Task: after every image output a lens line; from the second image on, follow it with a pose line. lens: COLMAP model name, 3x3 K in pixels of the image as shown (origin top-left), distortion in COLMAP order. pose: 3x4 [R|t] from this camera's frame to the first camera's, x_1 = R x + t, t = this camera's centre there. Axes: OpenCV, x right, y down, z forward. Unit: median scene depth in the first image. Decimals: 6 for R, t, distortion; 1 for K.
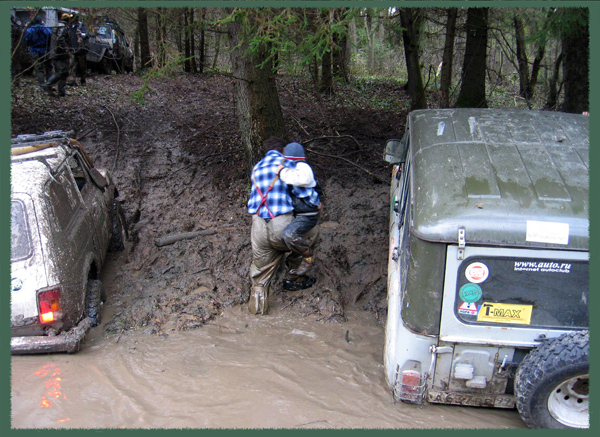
lens RADIAL K [[606.4, 0, 299.3], [0, 606.4, 221.8], [0, 0, 1]] dist [-0.080097, 0.000000]
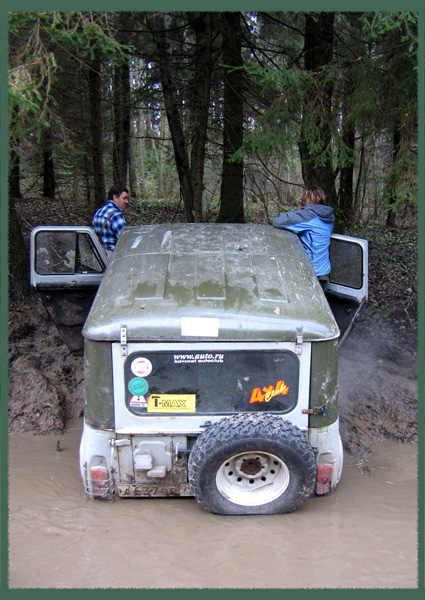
lens RADIAL K [[655.5, 0, 215.4], [0, 655.5, 293.8], [0, 0, 1]] dist [-0.088797, 0.000000]
pose [[0.981965, -0.035847, 0.185632, 0.201438], [0.053141, 0.994609, -0.089043, 0.062210], [-0.181439, 0.097302, 0.978577, -0.200215]]
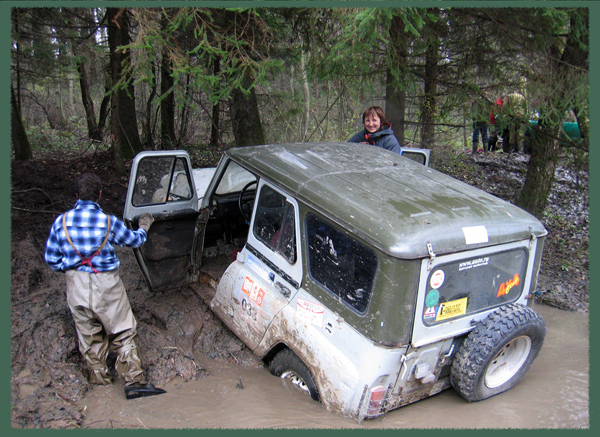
lens RADIAL K [[606.4, 0, 299.6], [0, 606.4, 224.1], [0, 0, 1]] dist [-0.080097, 0.000000]
pose [[0.743343, -0.131711, 0.655815, -0.617162], [0.176333, 0.984328, -0.002180, -0.060366], [-0.645250, 0.117262, 0.754918, 0.273849]]
